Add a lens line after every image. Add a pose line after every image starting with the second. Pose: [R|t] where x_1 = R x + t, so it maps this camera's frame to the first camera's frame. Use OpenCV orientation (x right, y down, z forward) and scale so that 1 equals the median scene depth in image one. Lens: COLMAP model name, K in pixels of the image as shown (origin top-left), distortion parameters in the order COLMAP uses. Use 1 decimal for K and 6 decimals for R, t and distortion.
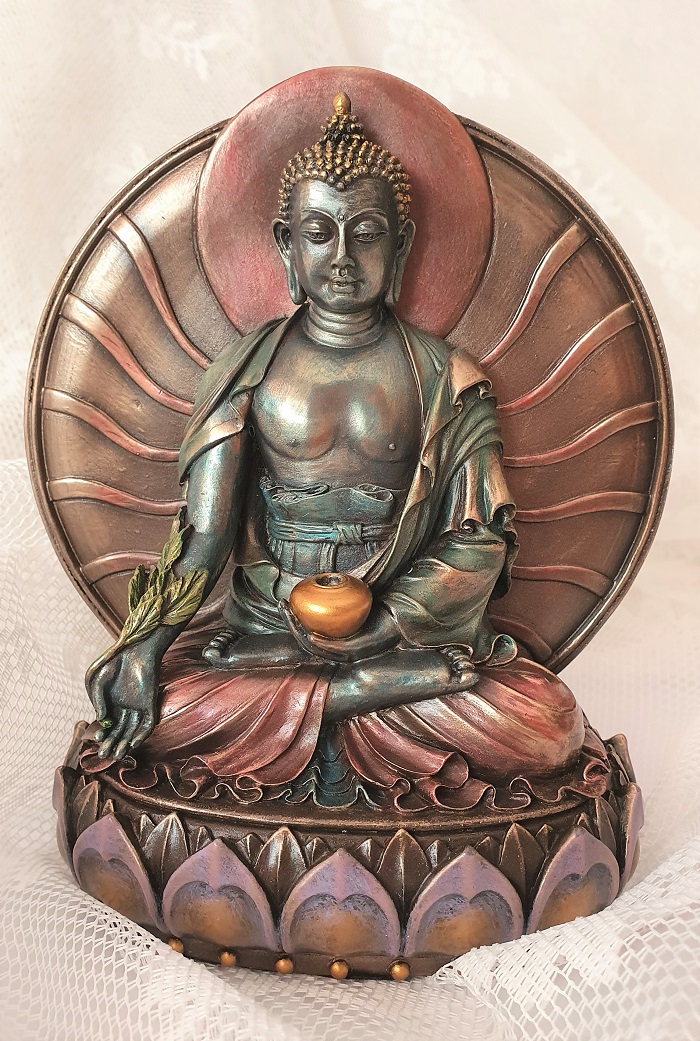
lens RADIAL K [[945.5, 0, 351.0], [0, 945.5, 522.1], [0, 0, 1]] dist [0.002429, -0.068341]
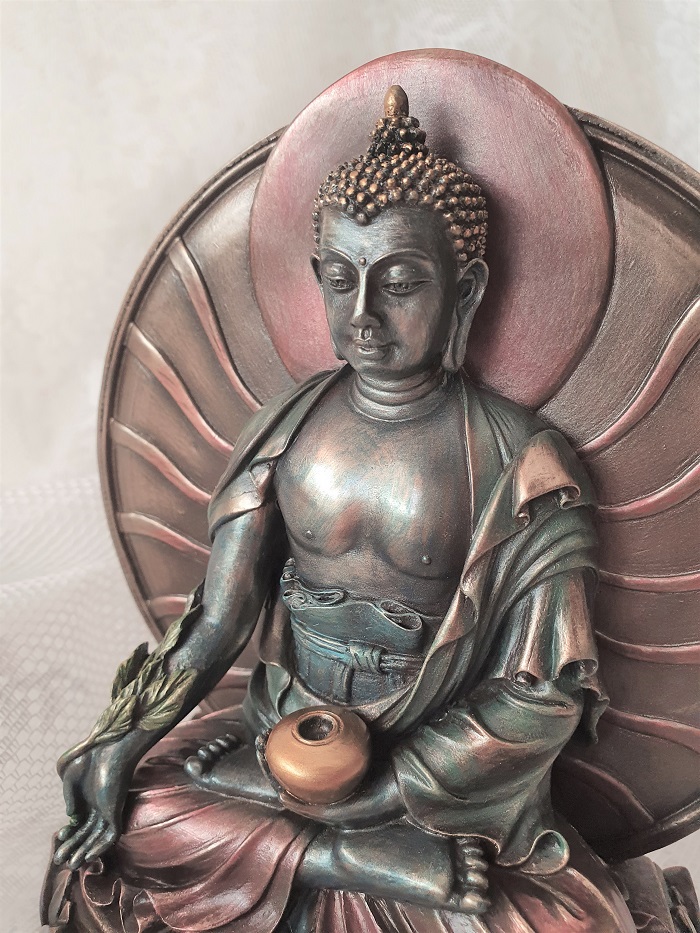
lens RADIAL K [[767.0, 0, 347.6], [0, 767.0, 463.5], [0, 0, 1]] dist [-0.025819, -0.039407]
pose [[0.928504, 0.115276, -0.352976, 0.188564], [-0.100930, 0.993151, 0.058852, -0.183411], [0.357343, -0.019019, 0.933780, 0.402808]]
